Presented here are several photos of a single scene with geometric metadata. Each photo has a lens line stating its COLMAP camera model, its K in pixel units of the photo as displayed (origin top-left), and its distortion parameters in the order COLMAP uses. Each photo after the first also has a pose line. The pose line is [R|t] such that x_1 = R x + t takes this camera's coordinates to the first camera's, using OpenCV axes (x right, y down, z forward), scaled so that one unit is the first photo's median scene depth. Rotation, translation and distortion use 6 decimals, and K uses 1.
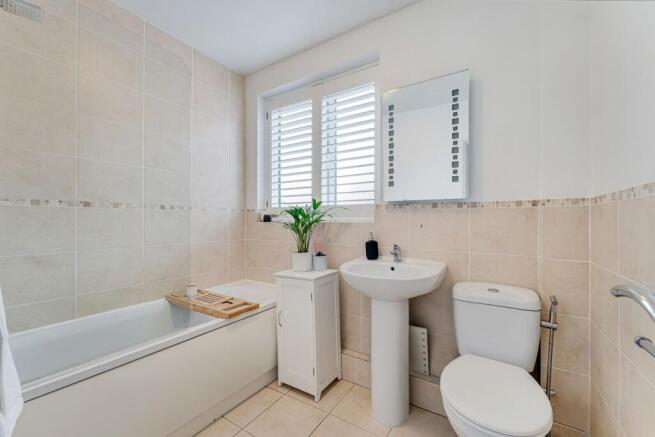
lens RADIAL K [[284.8, 0, 327.5], [0, 284.8, 218.5], [0, 0, 1]] dist [-0.002525, -0.000298]
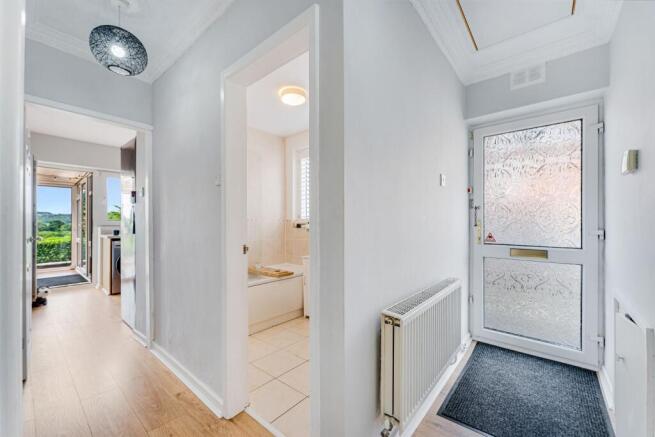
lens RADIAL K [[284.8, 0, 327.5], [0, 284.8, 218.5], [0, 0, 1]] dist [-0.002525, -0.000298]
pose [[0.992615, -0.002586, -0.121281, 0.189010], [0.002056, 0.999988, -0.004496, -0.042734], [0.121291, 0.004213, 0.992608, -0.755409]]
